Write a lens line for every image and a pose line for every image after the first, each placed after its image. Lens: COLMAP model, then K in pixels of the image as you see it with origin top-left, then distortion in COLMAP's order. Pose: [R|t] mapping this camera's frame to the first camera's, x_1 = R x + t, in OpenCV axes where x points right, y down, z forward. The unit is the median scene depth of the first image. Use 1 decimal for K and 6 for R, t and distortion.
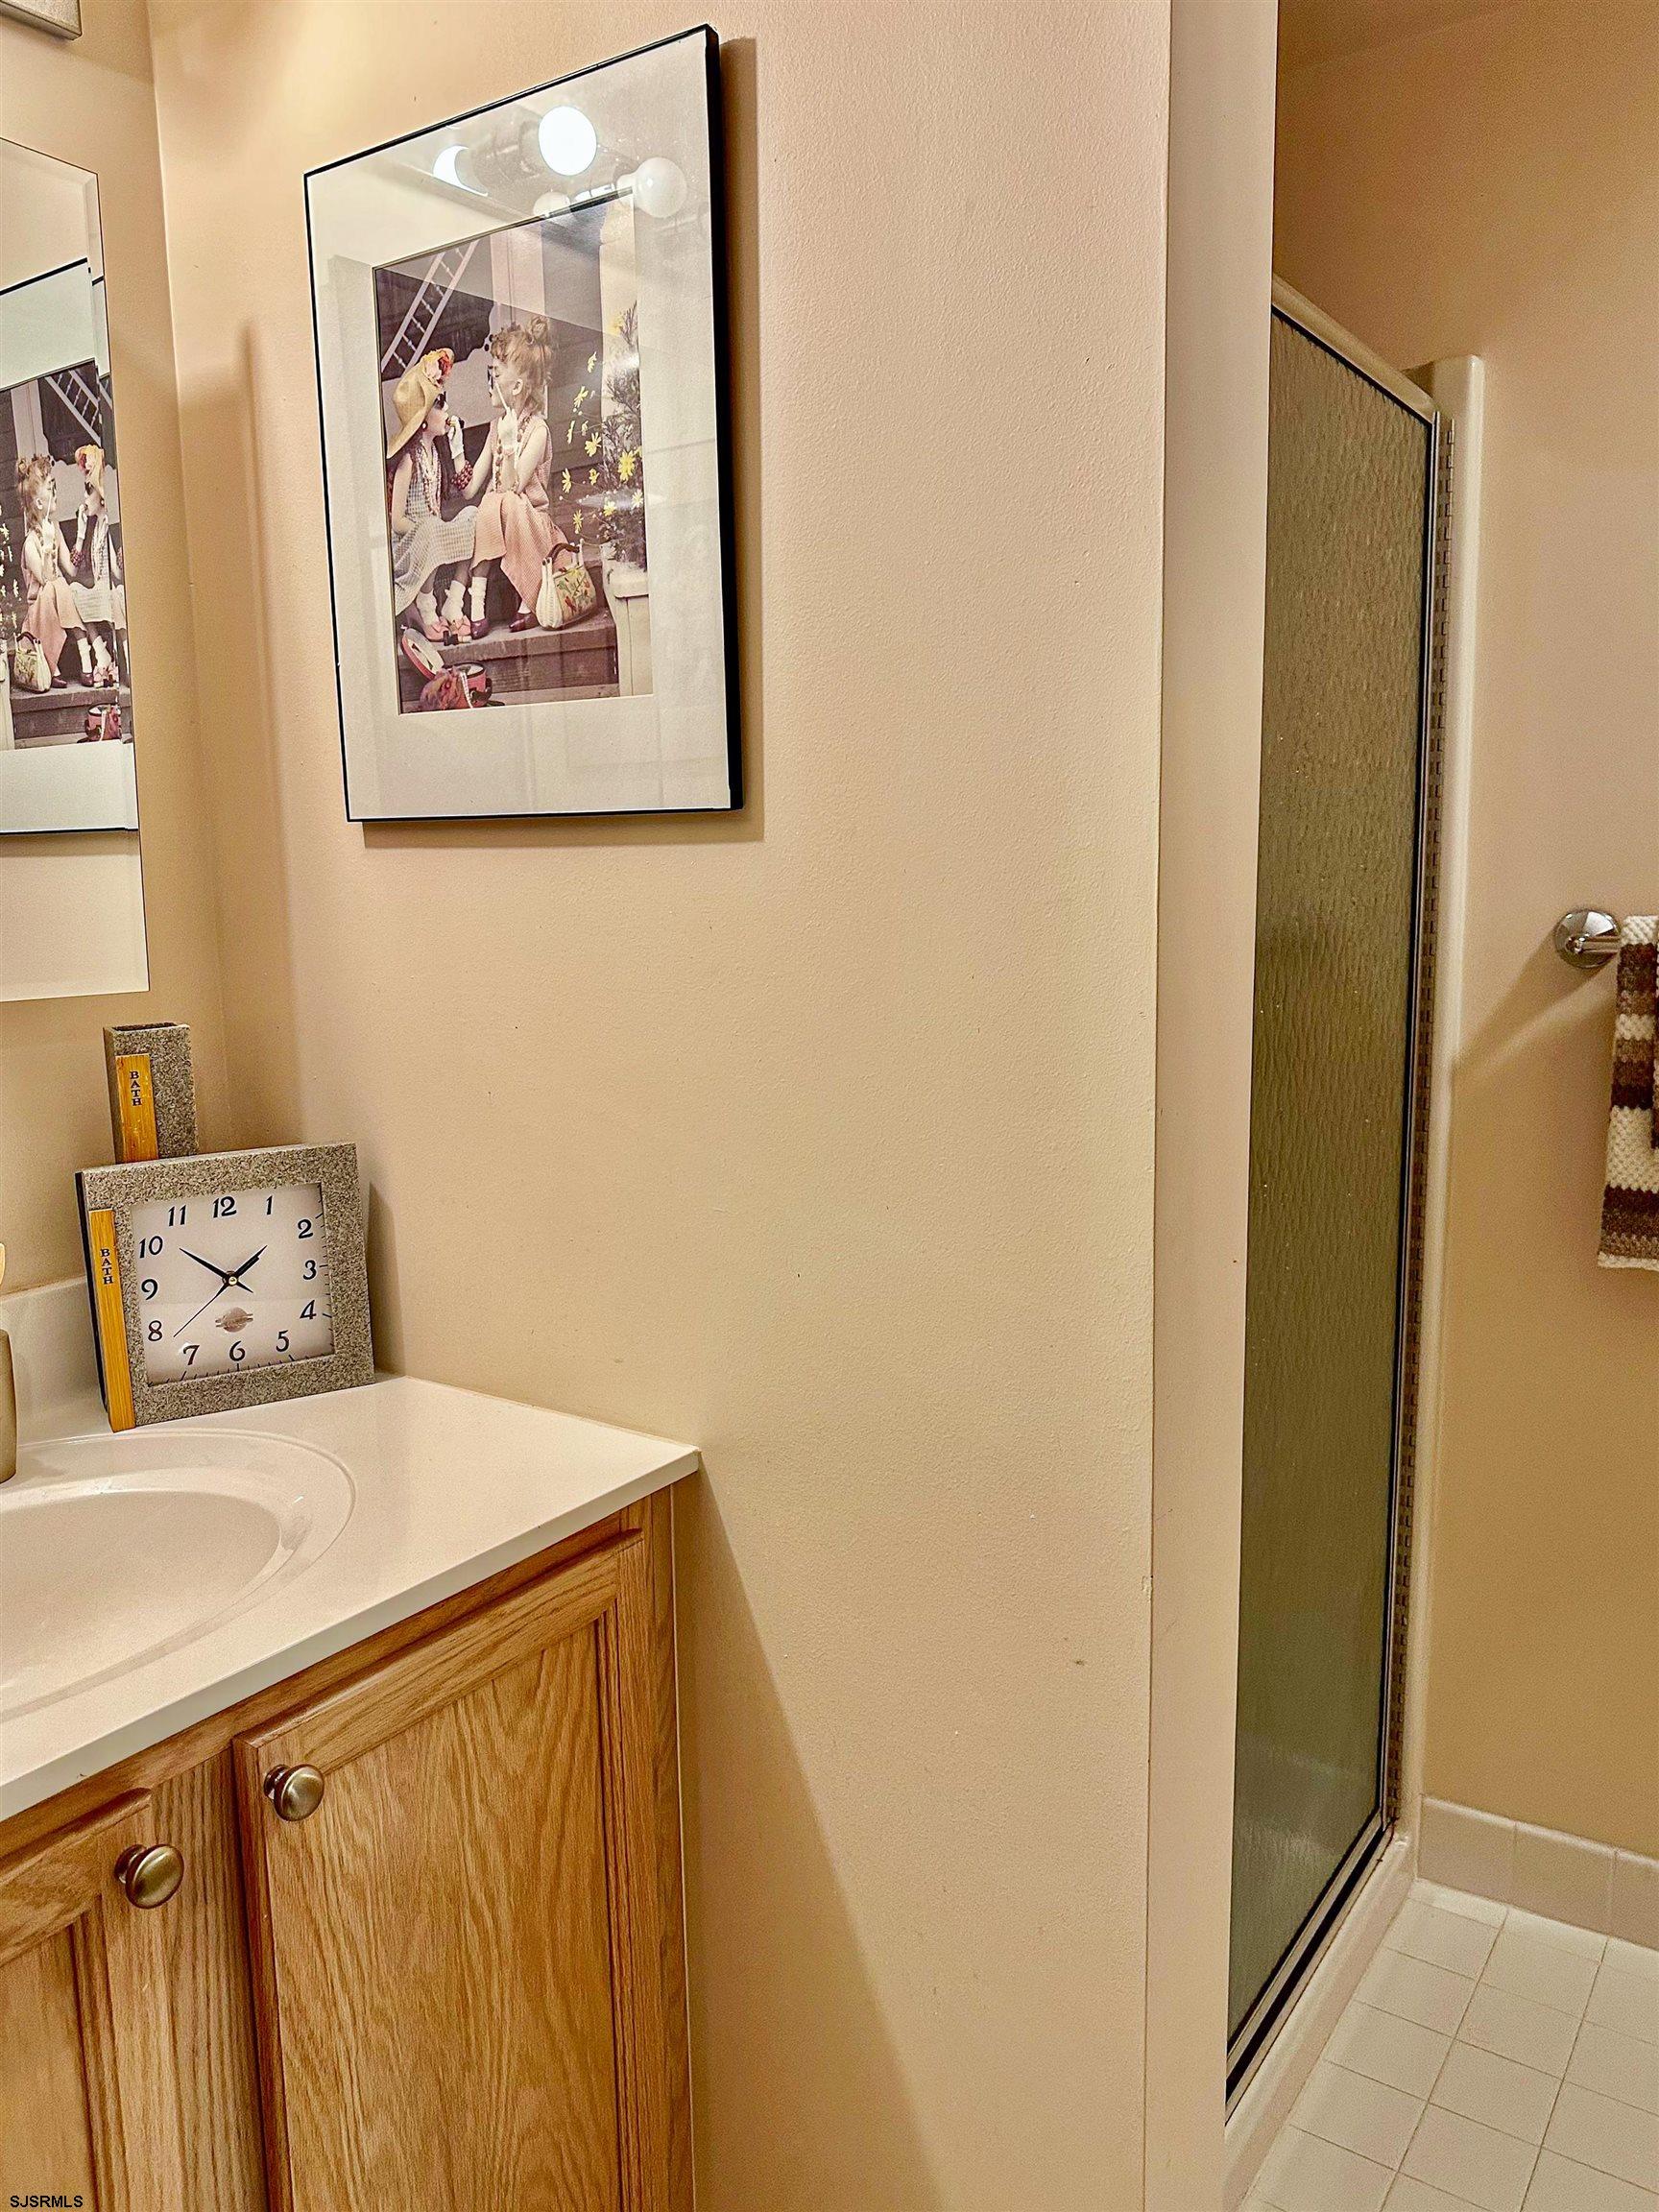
lens RADIAL K [[1612.0, 0, 829.5], [0, 1612.0, 1106.0], [0, 0, 1]] dist [0.002726, -0.012228]
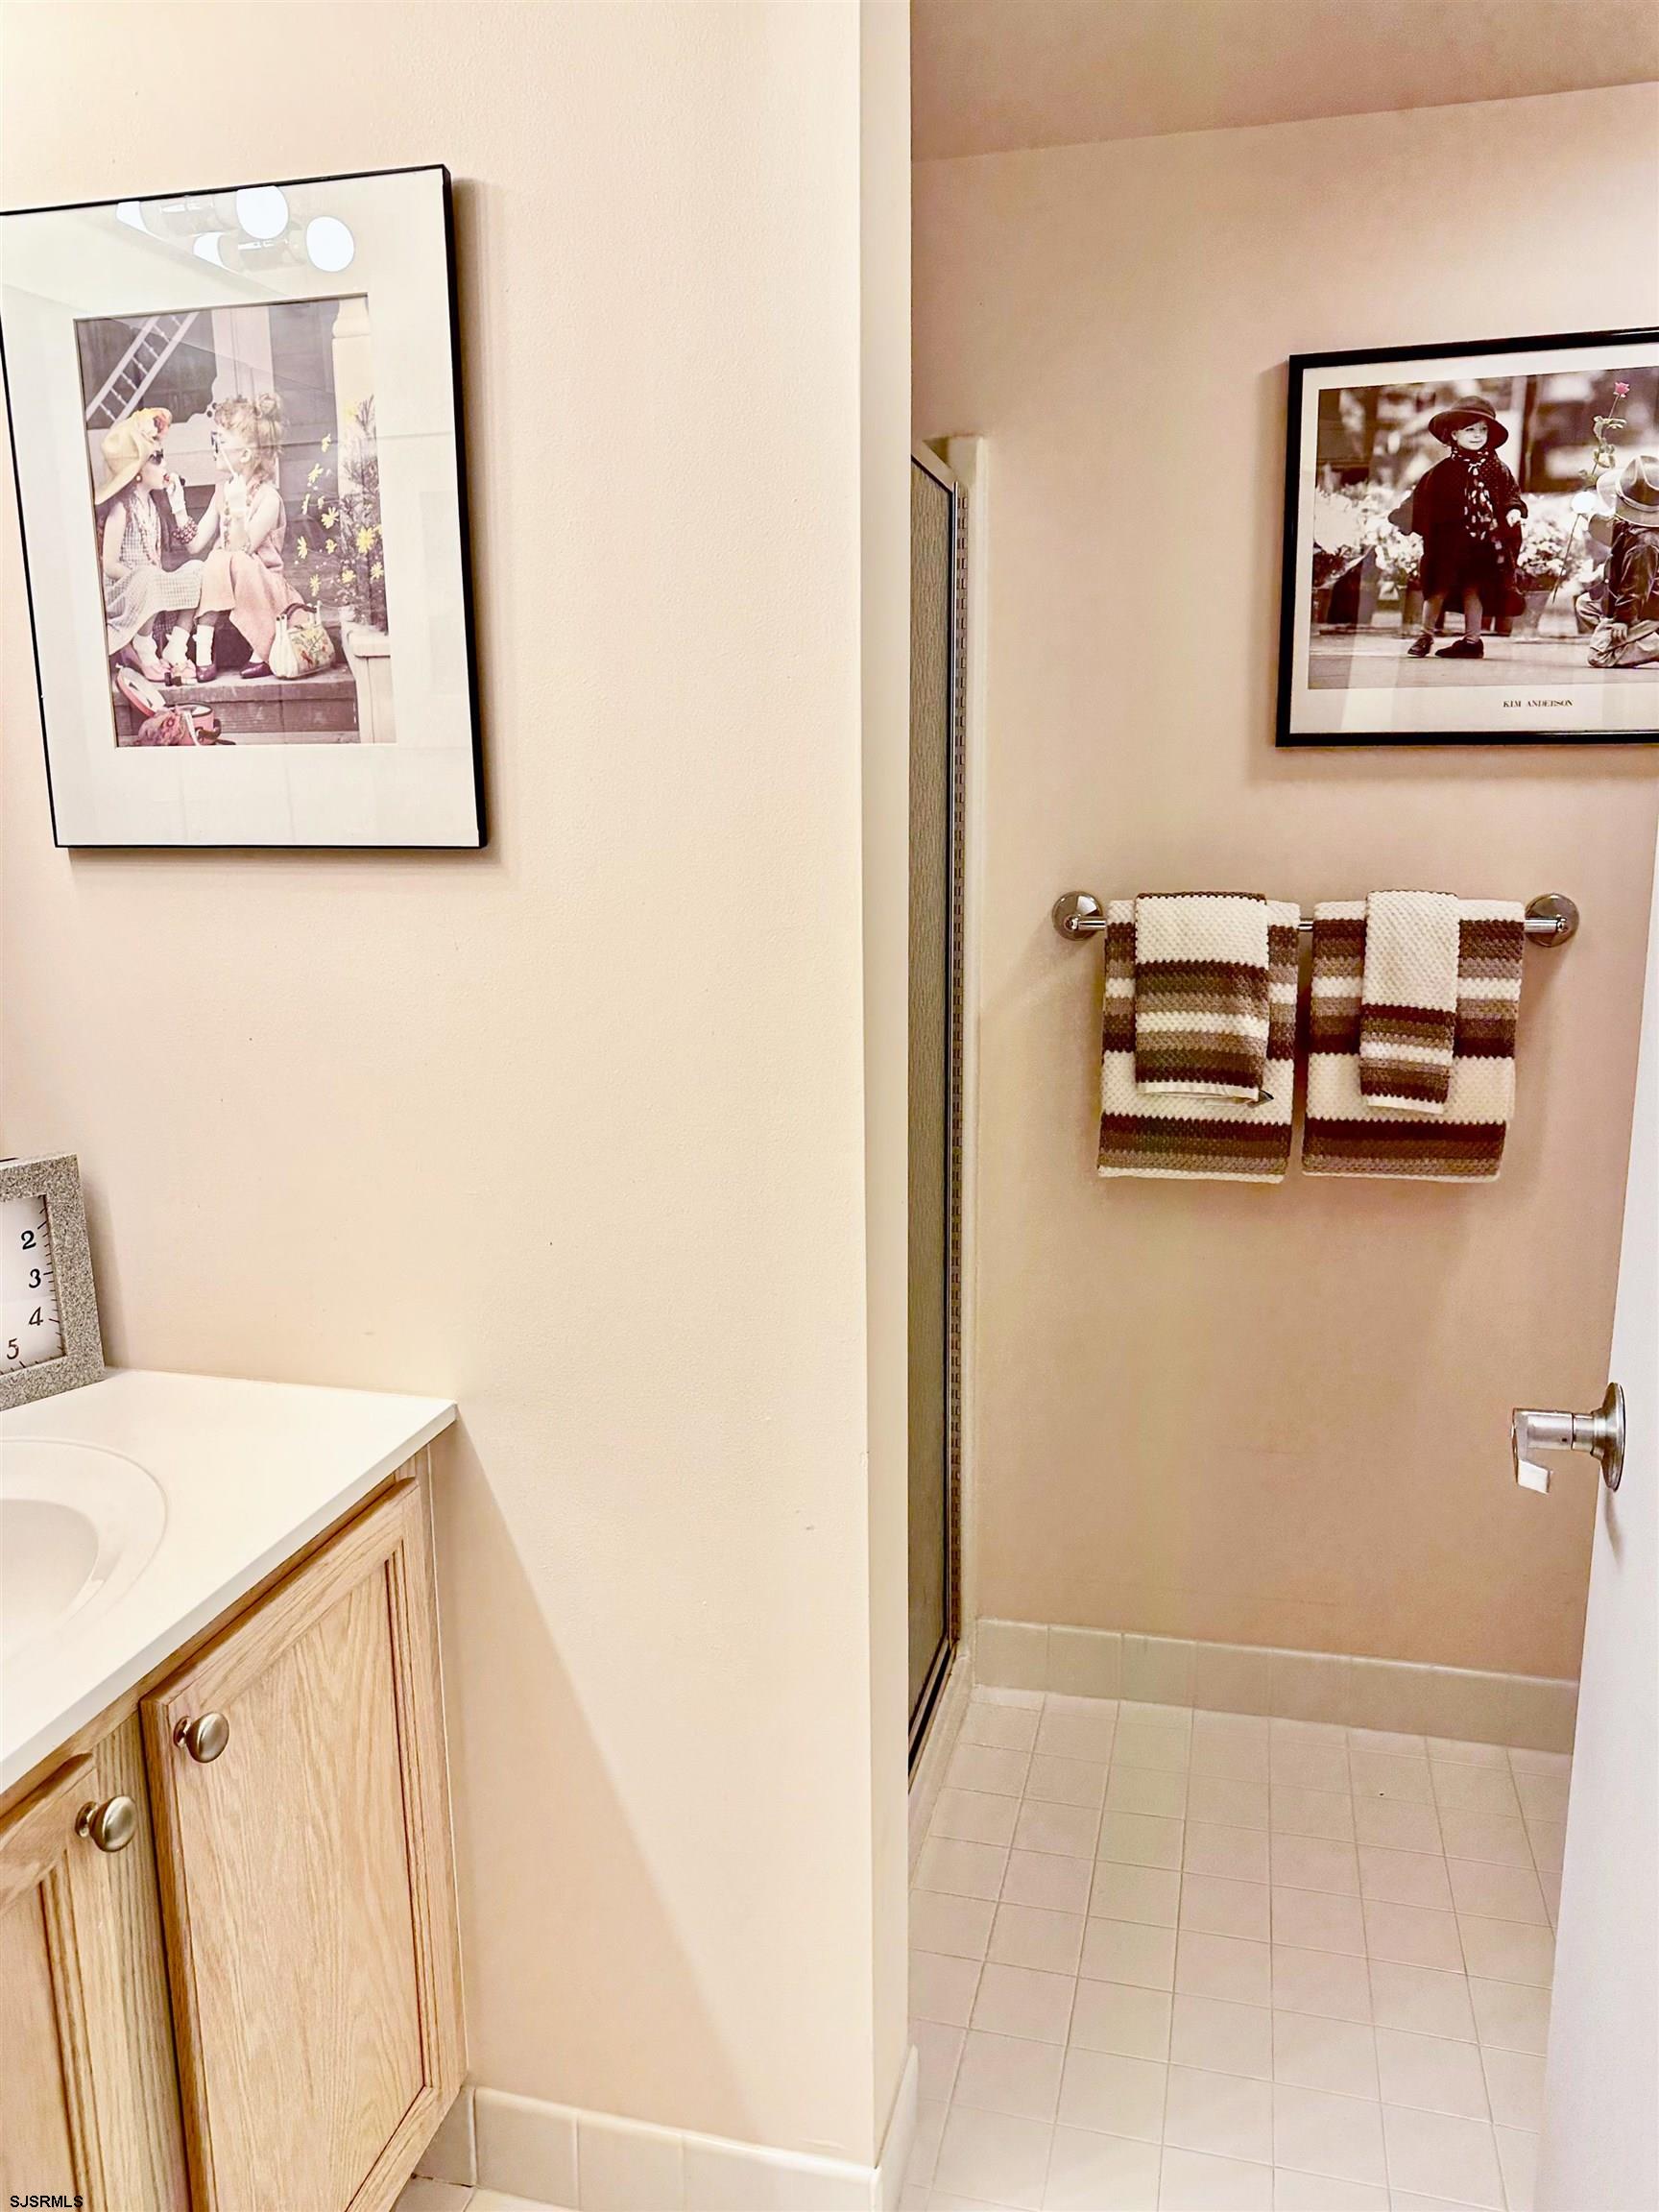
lens RADIAL K [[1546.2, 0, 829.5], [0, 1546.2, 1106.0], [0, 0, 1]] dist [0.006560, -0.001558]
pose [[0.944771, -0.059587, 0.322269, -0.181797], [0.046811, 0.997785, 0.047258, -0.038547], [-0.324372, -0.029563, 0.945468, -0.126906]]
